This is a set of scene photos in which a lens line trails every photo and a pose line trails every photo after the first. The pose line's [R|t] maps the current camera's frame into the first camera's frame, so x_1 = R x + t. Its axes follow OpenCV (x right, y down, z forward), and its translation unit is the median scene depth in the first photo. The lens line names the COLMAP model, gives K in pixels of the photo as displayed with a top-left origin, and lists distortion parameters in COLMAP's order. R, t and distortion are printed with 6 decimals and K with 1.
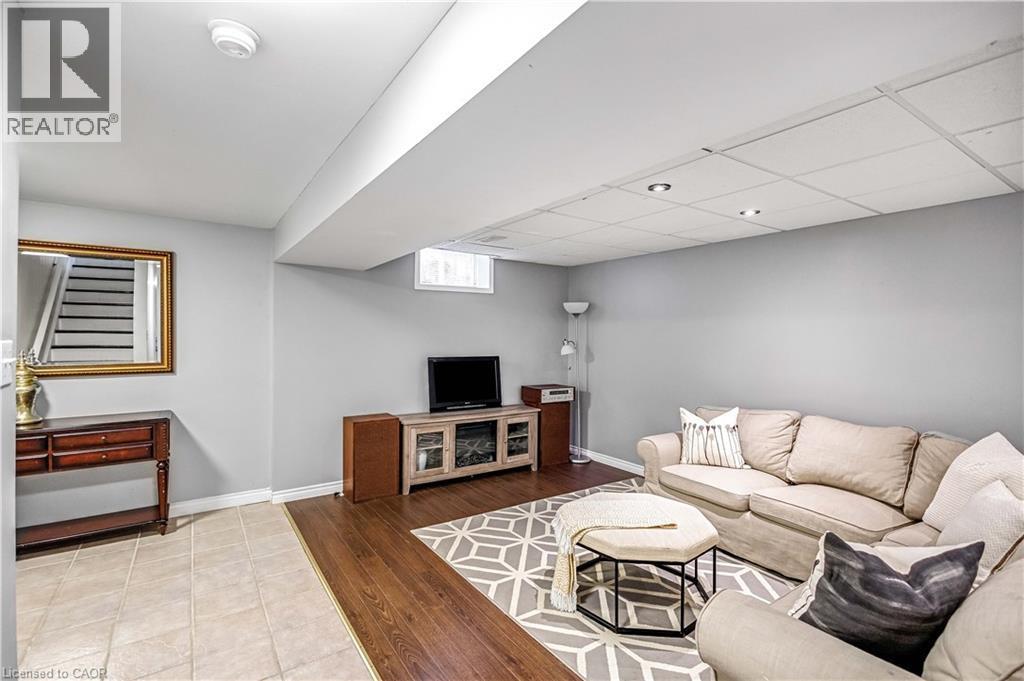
lens RADIAL K [[486.8, 0, 512.0], [0, 486.8, 340.5], [0, 0, 1]] dist [-0.000418, 0.000351]
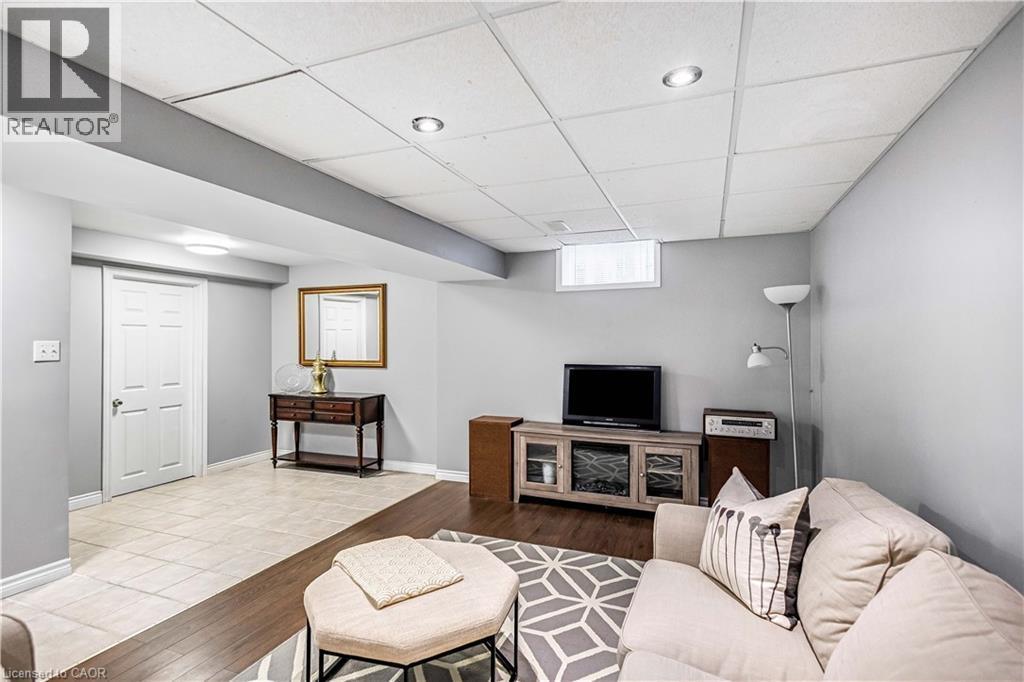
lens RADIAL K [[486.8, 0, 512.0], [0, 486.8, 341.0], [0, 0, 1]] dist [-0.000418, 0.000351]
pose [[0.552934, -0.011028, -0.833152, 0.630306], [-0.007393, 0.999808, -0.018140, 0.010179], [0.833192, 0.016190, 0.552747, 0.473153]]
